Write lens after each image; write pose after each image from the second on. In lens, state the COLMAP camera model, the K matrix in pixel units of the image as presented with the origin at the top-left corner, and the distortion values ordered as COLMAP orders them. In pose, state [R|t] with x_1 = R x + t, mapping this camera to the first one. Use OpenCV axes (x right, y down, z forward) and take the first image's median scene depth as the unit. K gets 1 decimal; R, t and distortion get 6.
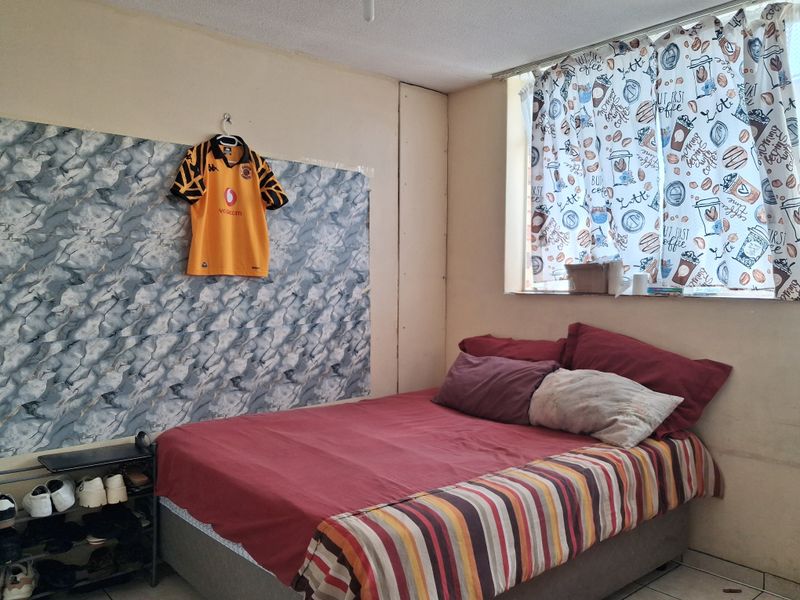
lens RADIAL K [[629.8, 0, 401.2], [0, 629.8, 297.8], [0, 0, 1]] dist [0.013991, -0.039488]
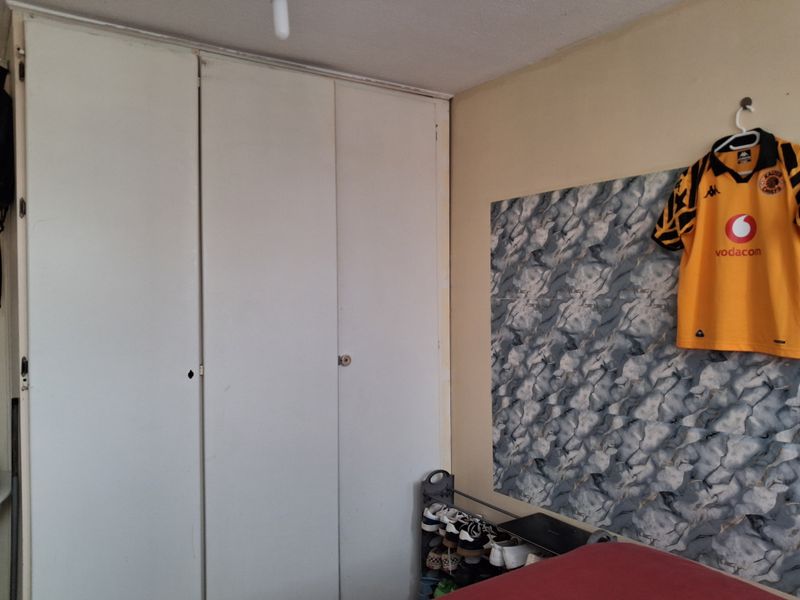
lens RADIAL K [[629.8, 0, 401.6], [0, 629.8, 303.9], [0, 0, 1]] dist [0.013991, -0.039488]
pose [[-0.122022, 0.005124, -0.992514, 0.428558], [-0.031481, 0.999464, 0.009030, -0.083839], [0.992028, 0.032347, -0.121795, 0.787187]]
